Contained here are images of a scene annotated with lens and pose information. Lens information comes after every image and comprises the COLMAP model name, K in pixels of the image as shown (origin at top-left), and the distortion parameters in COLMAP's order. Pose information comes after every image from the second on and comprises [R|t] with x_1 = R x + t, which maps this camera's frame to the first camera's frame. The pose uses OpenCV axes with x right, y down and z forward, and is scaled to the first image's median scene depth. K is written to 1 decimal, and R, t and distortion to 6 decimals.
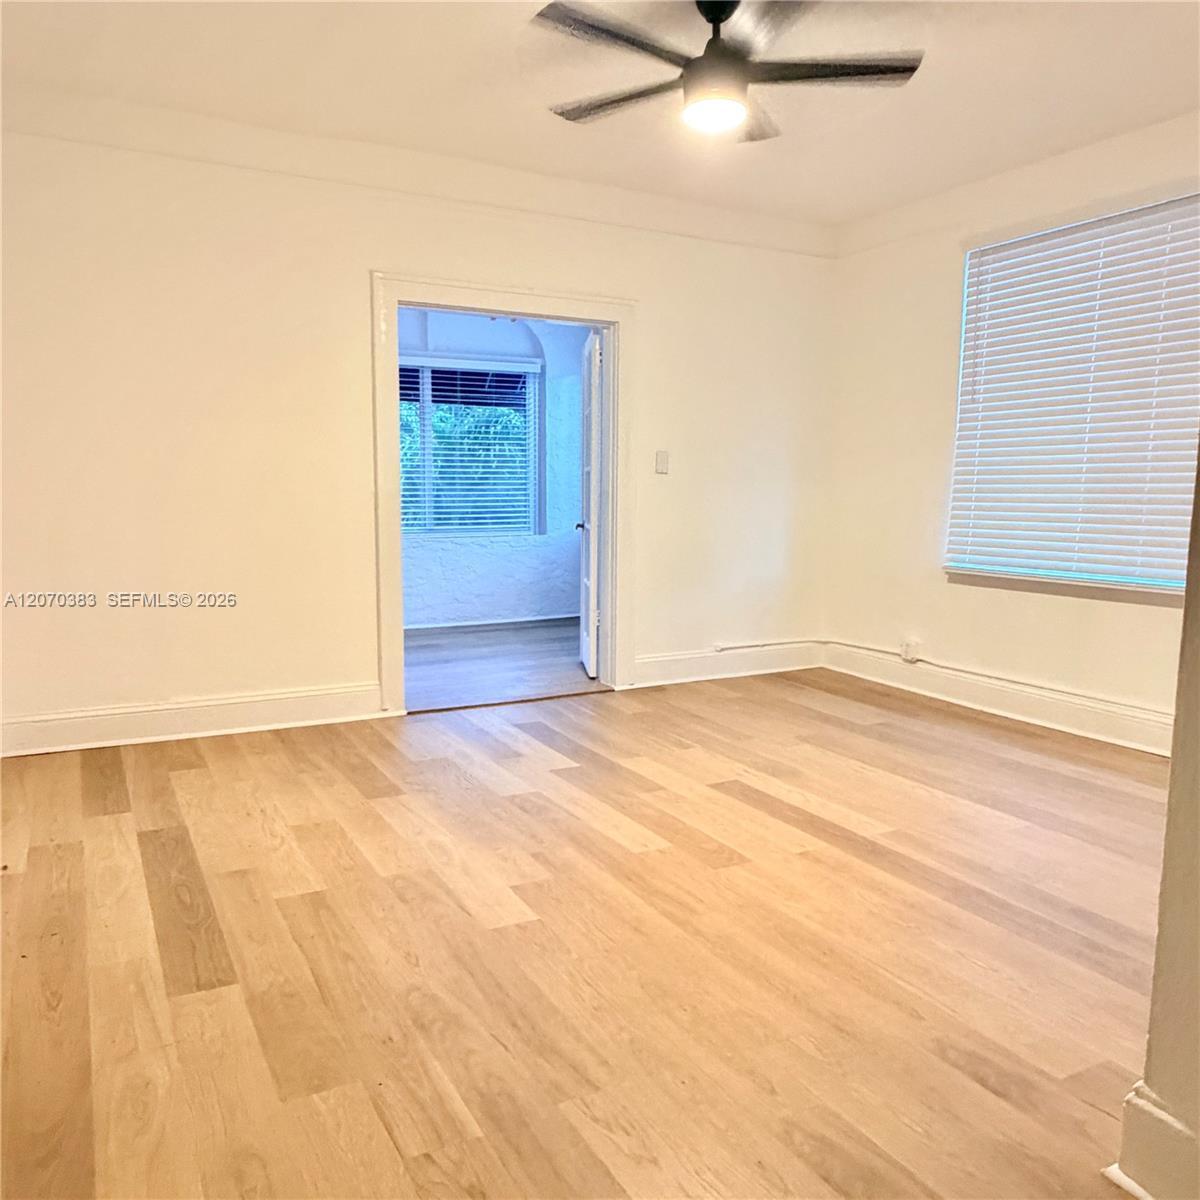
lens RADIAL K [[929.7, 0, 610.9], [0, 929.7, 598.7], [0, 0, 1]] dist [-0.024428, 0.003124]
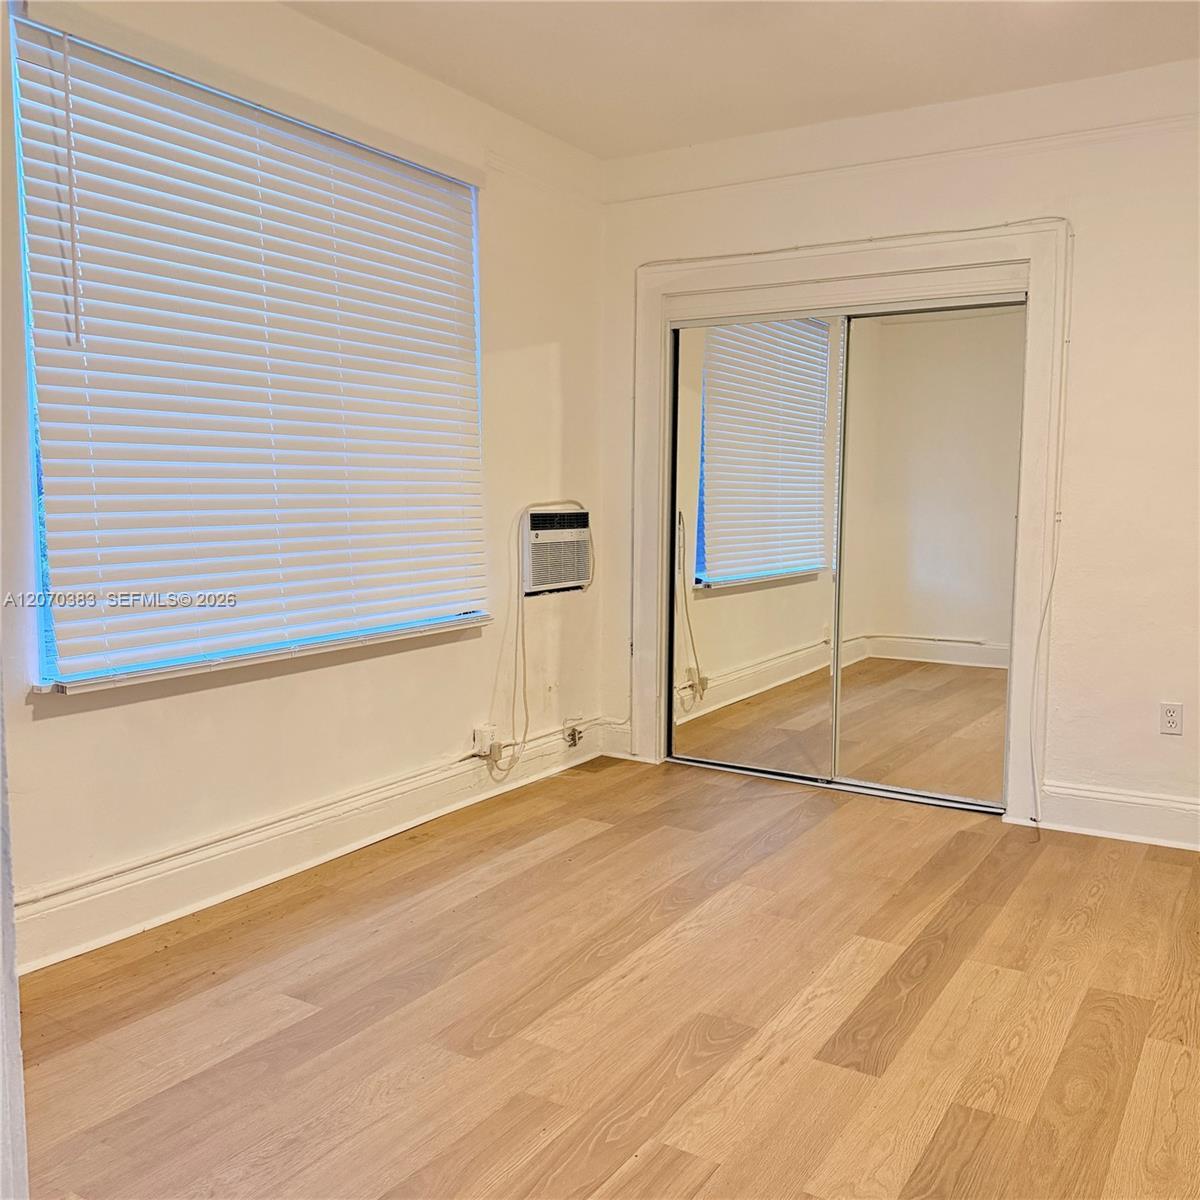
lens RADIAL K [[1157.7, 0, 605.5], [0, 1157.7, 592.9], [0, 0, 1]] dist [0.027596, 0.000000]
pose [[-0.508370, -0.103112, 0.854944, -0.458516], [0.075921, 0.983573, 0.163769, -0.251571], [-0.857786, 0.148163, -0.492190, 1.761869]]
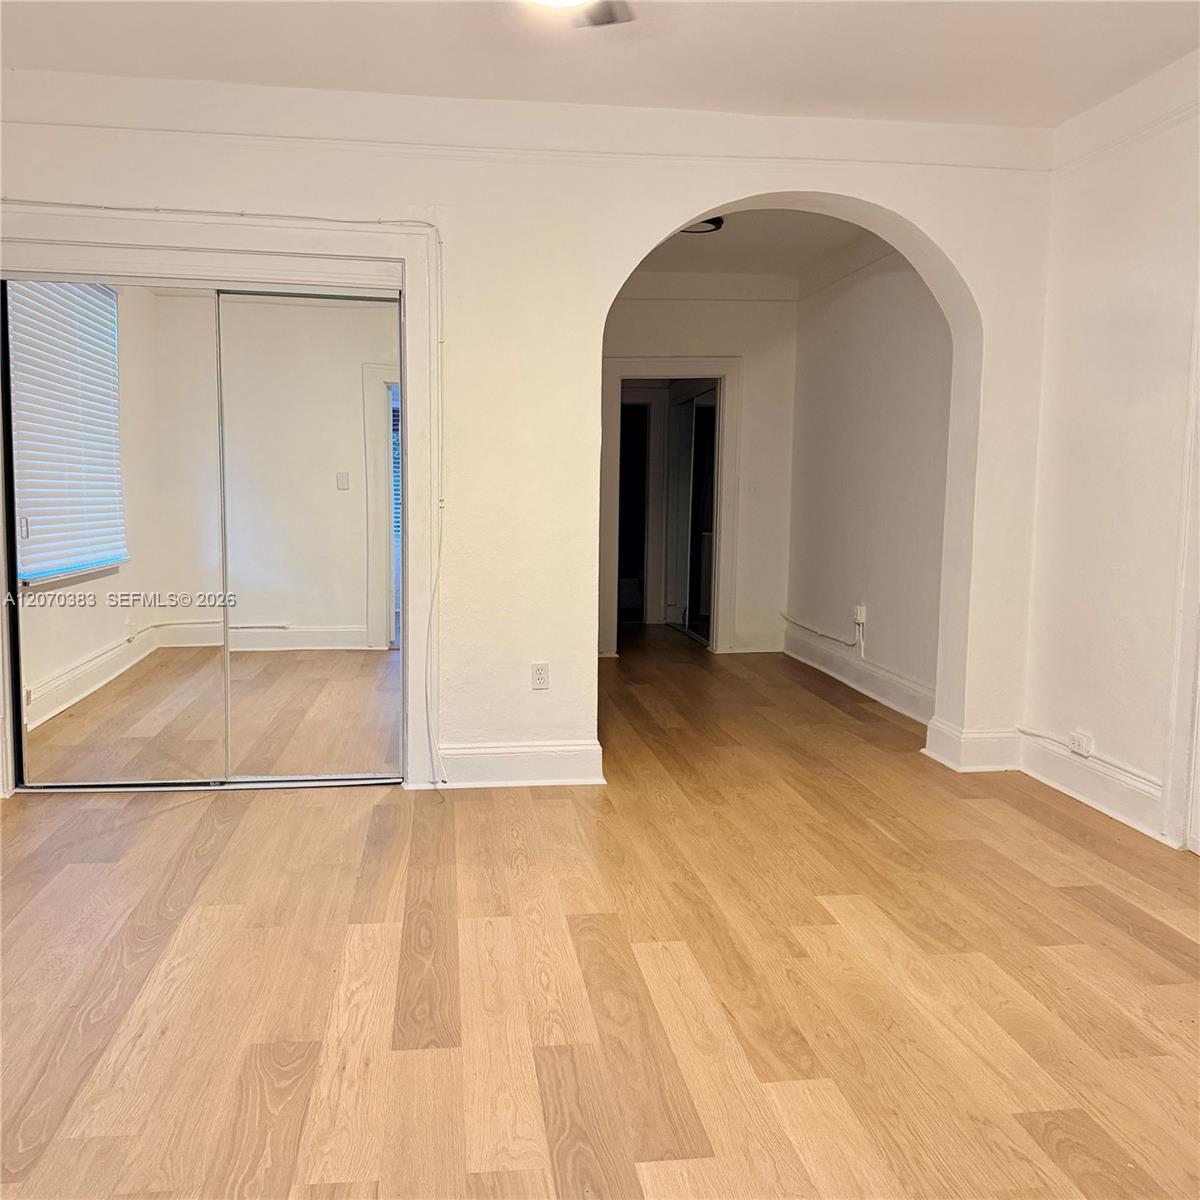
lens RADIAL K [[1157.7, 0, 581.4], [0, 1157.7, 586.3], [0, 0, 1]] dist [0.027596, 0.000000]
pose [[-0.928626, -0.053238, 0.367177, -0.257832], [0.024112, 0.978900, 0.202914, -0.261872], [-0.370232, 0.197284, -0.907748, 1.912582]]
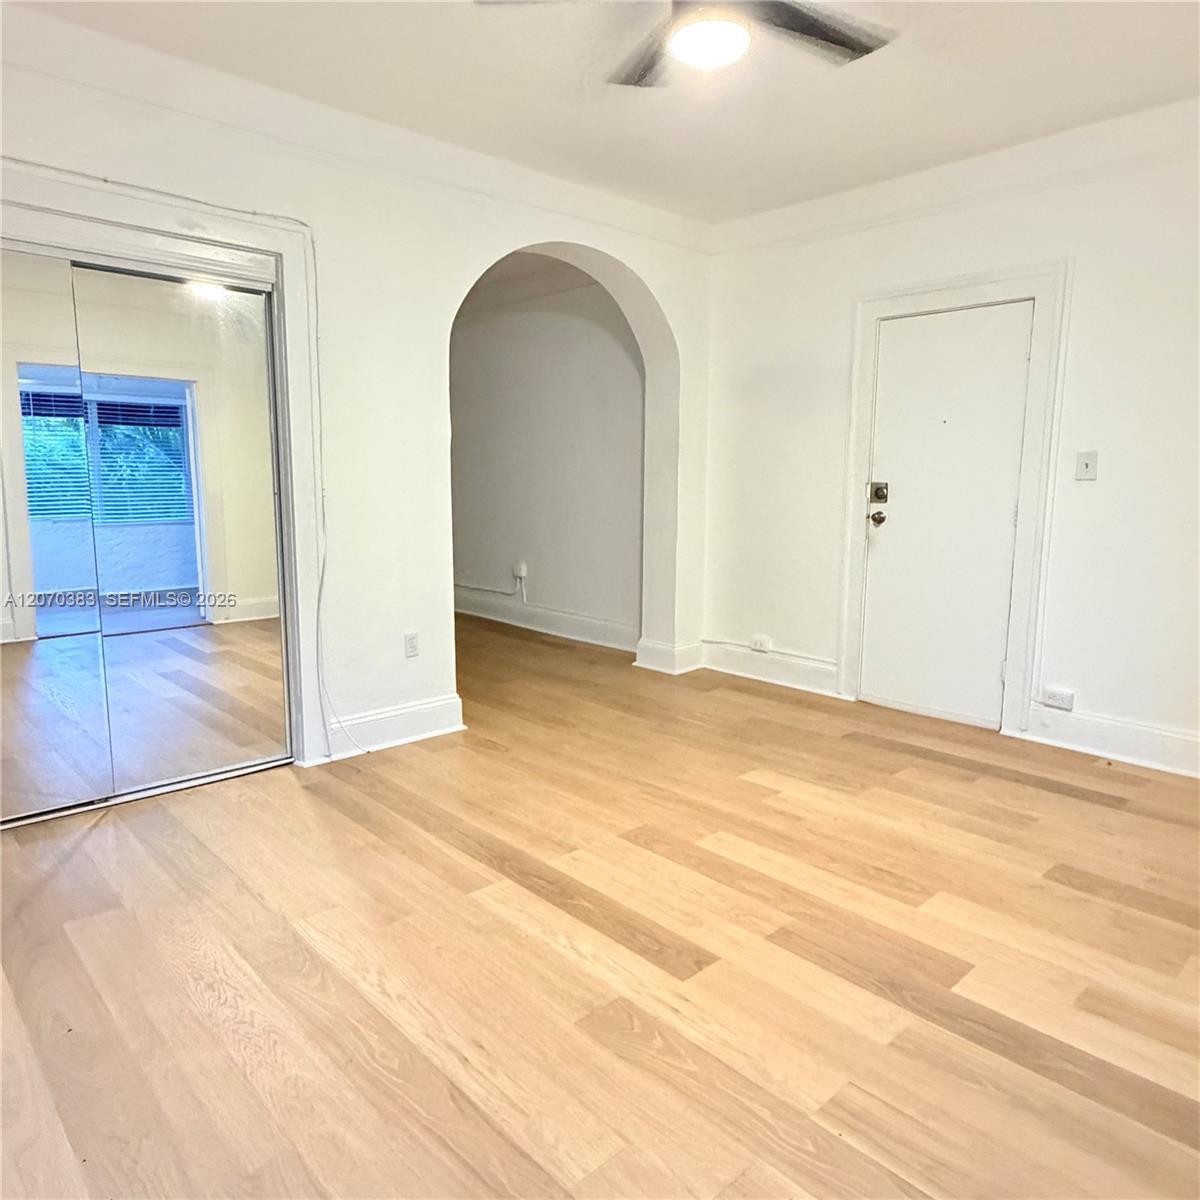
lens RADIAL K [[863.0, 0, 601.2], [0, 863.0, 596.2], [0, 0, 1]] dist [-0.013846, 0.014046]
pose [[-0.968797, 0.021566, -0.246915, 0.406121], [-0.043138, 0.966331, 0.253660, -0.247254], [0.244072, 0.256397, -0.935248, 1.826465]]
